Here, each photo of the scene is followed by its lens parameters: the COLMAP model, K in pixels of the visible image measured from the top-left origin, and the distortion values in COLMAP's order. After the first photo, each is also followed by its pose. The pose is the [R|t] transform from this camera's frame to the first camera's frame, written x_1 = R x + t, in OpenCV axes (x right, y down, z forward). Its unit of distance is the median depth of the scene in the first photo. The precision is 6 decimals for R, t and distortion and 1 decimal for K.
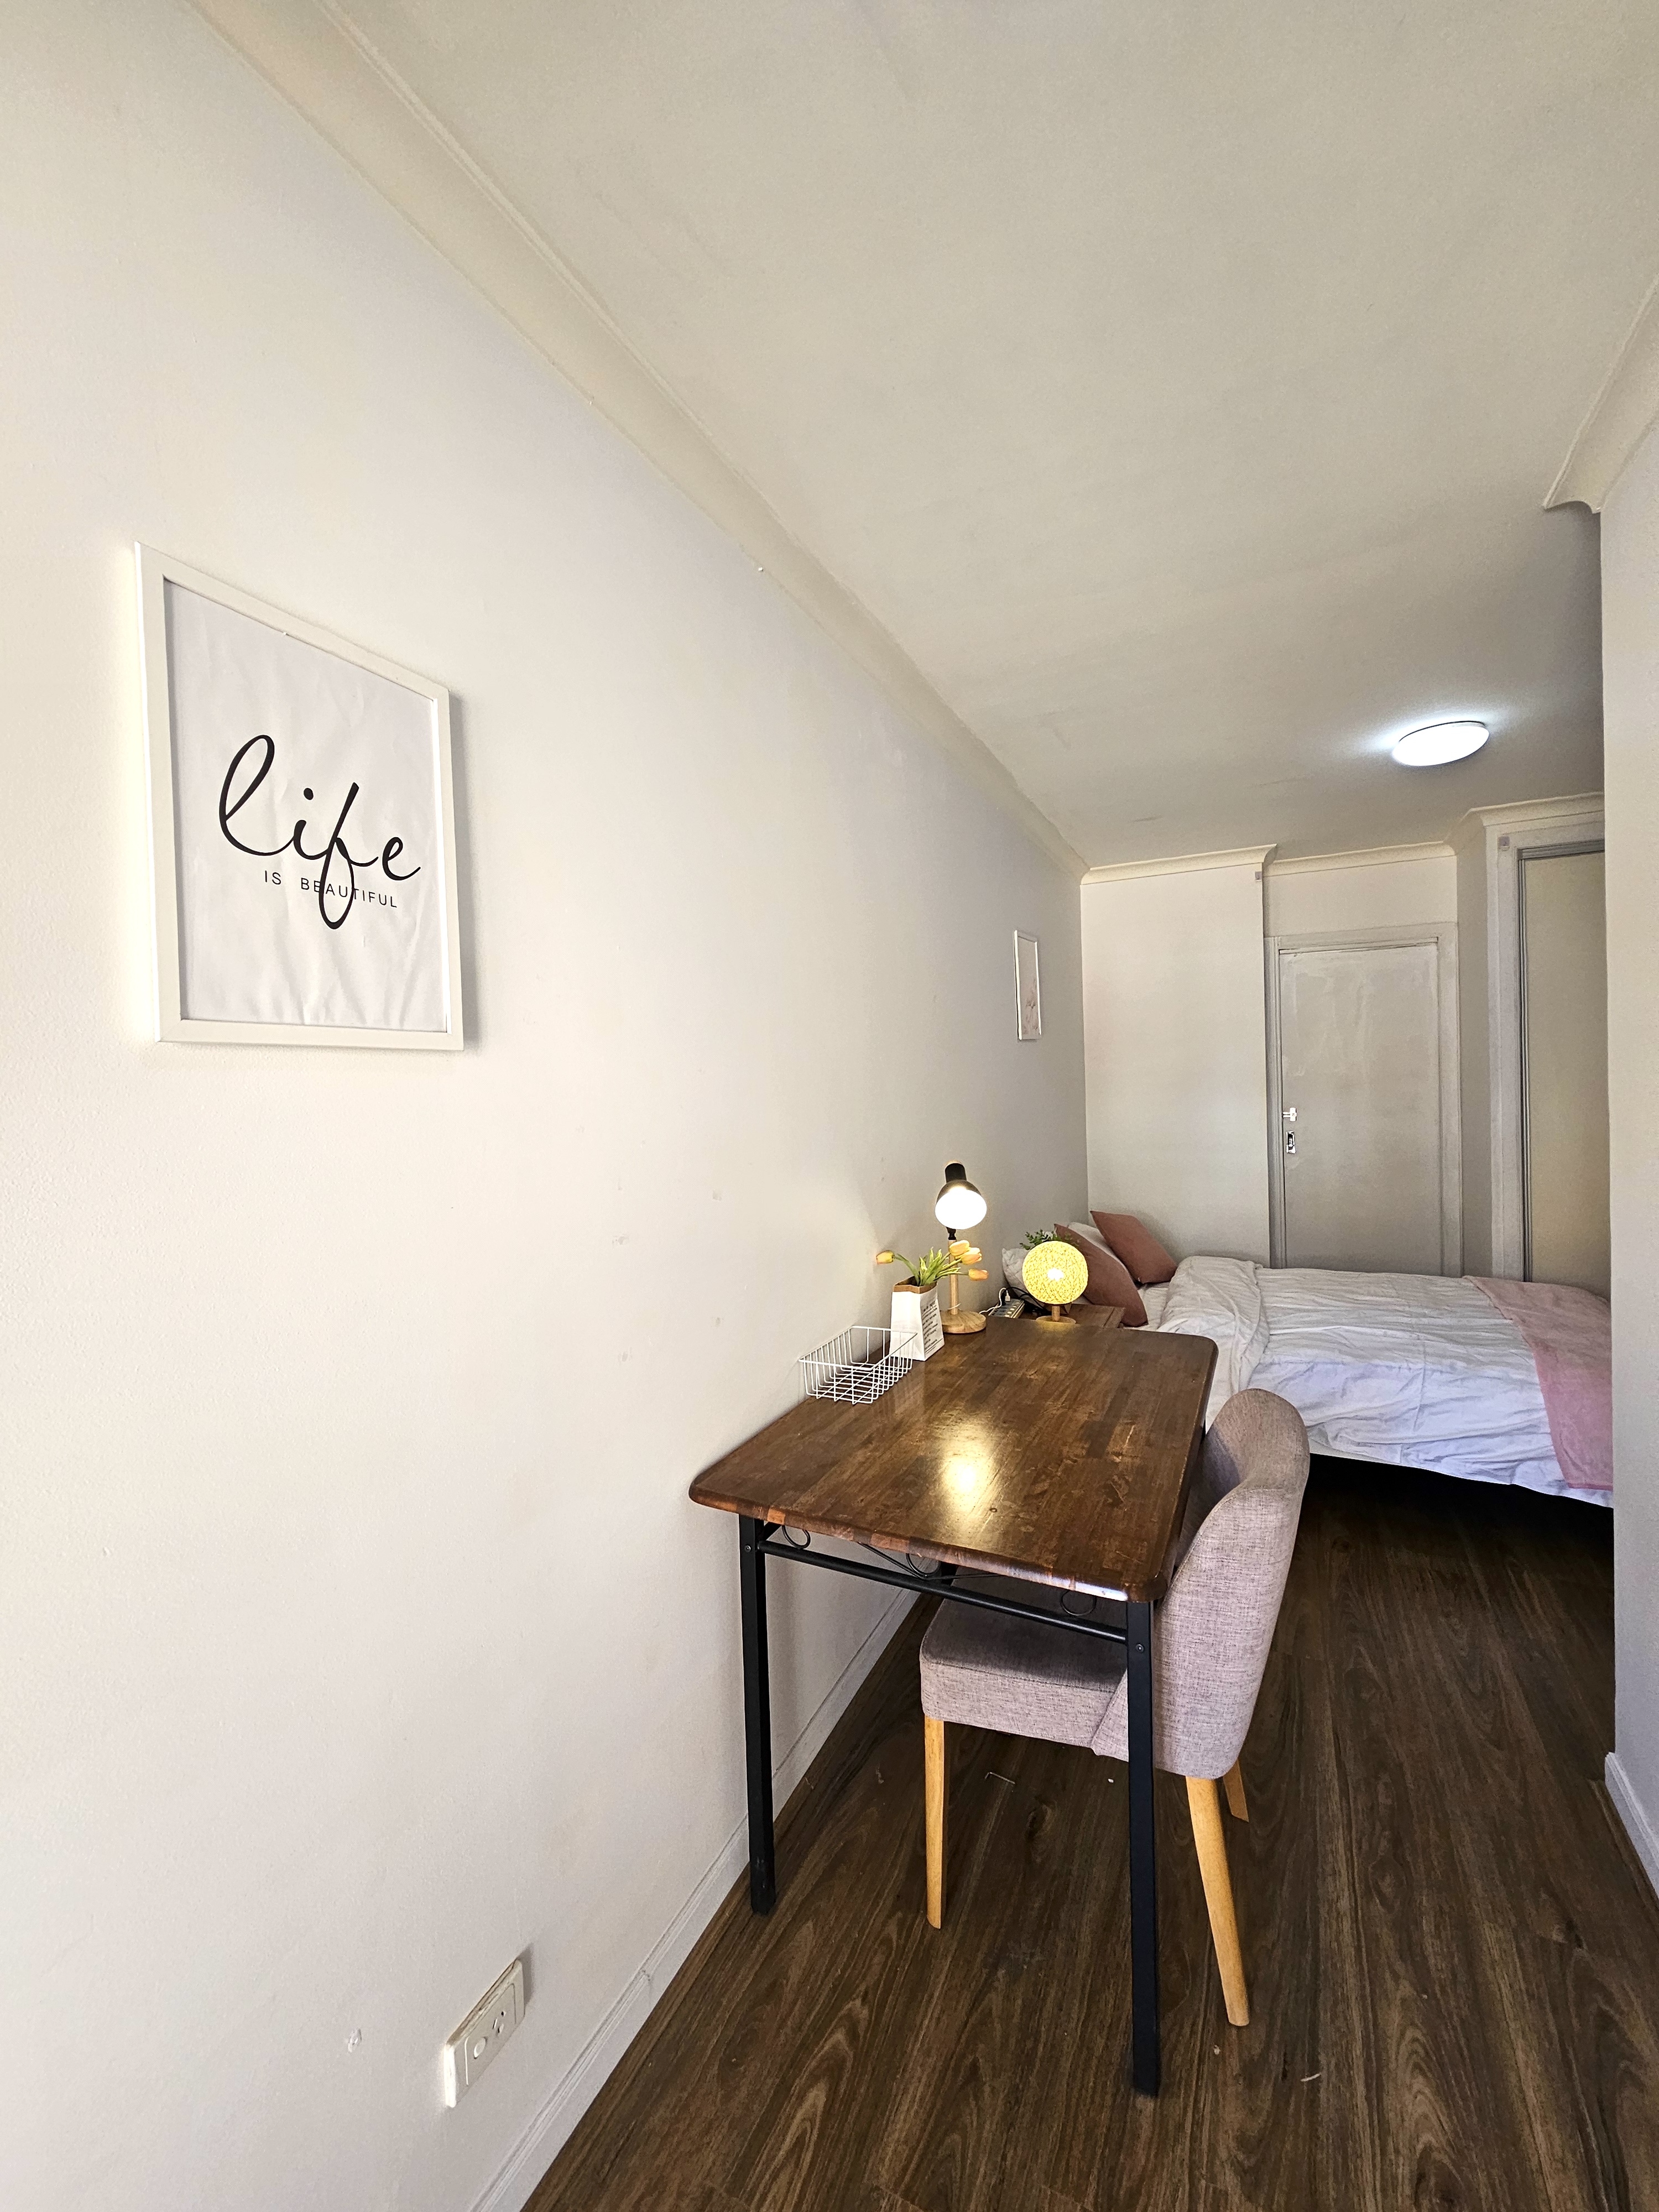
lens RADIAL K [[902.1, 0, 828.4], [0, 902.1, 1098.4], [0, 0, 1]] dist [0.000908, -0.000675]
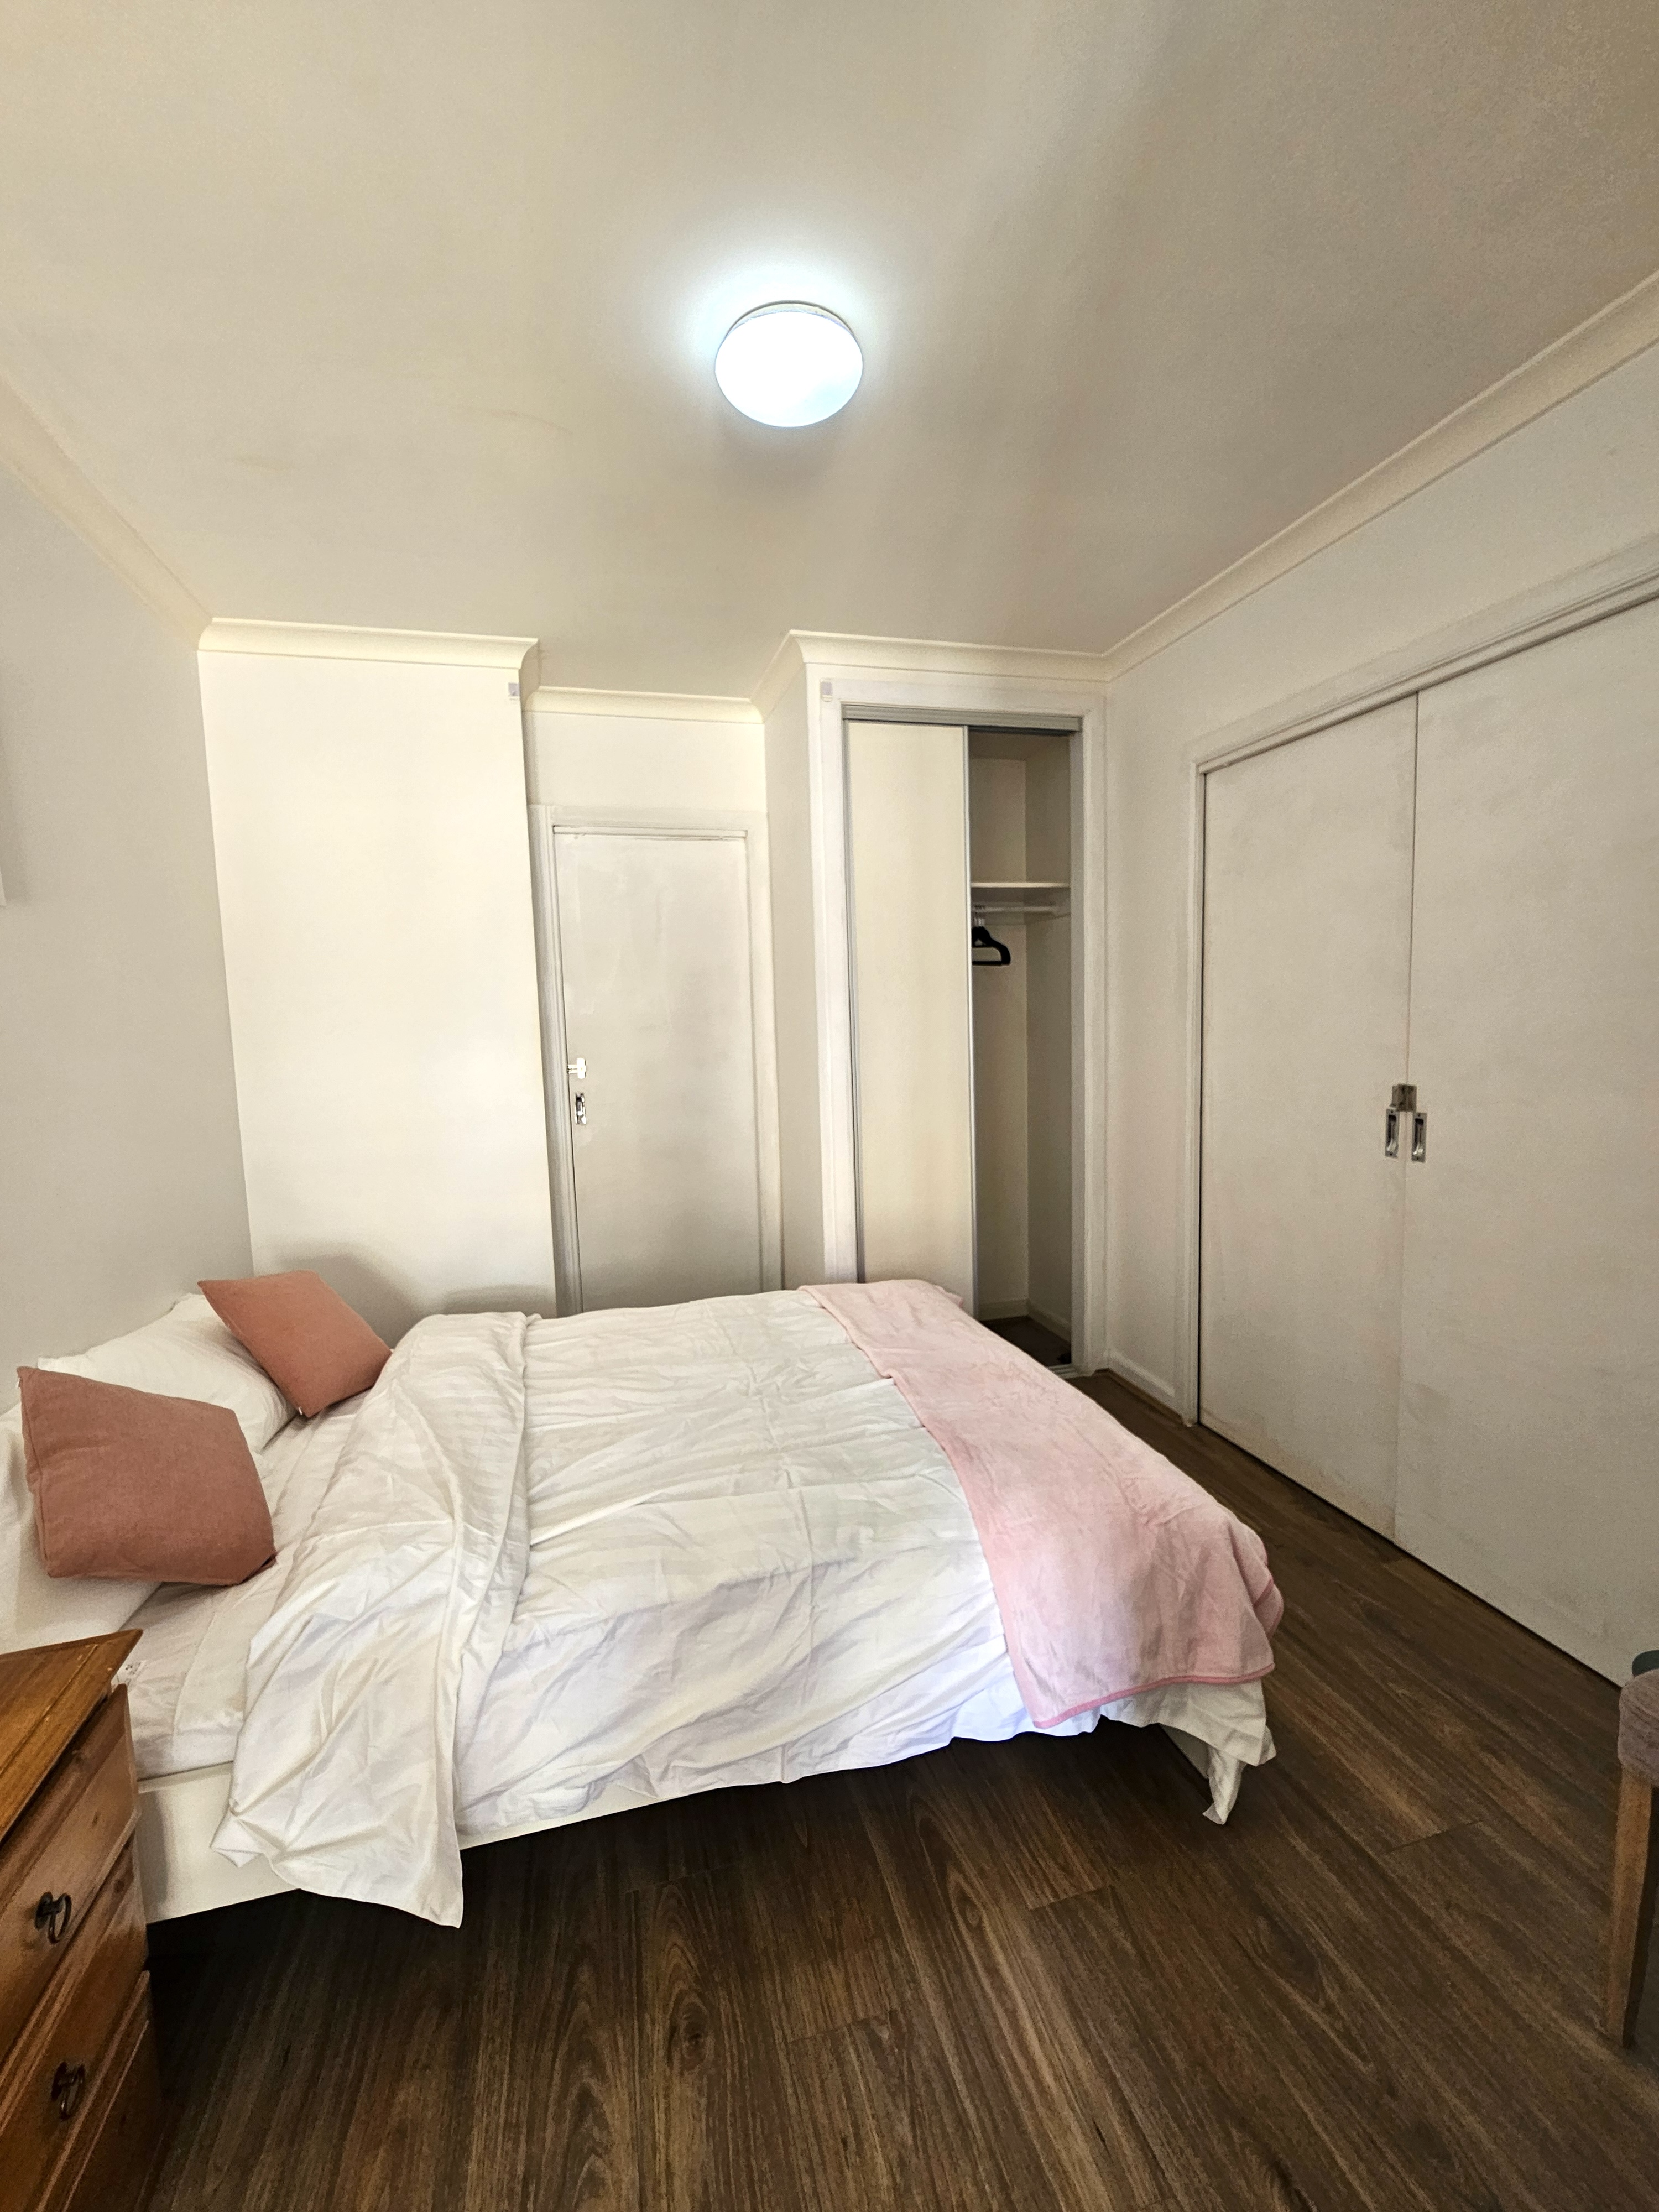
lens RADIAL K [[902.1, 0, 816.6], [0, 902.1, 1101.6], [0, 0, 1]] dist [0.000908, -0.000675]
pose [[0.753499, -0.054244, 0.655208, 0.245590], [0.018887, 0.997965, 0.060901, 0.005501], [-0.657178, -0.033514, 0.752990, 0.446614]]
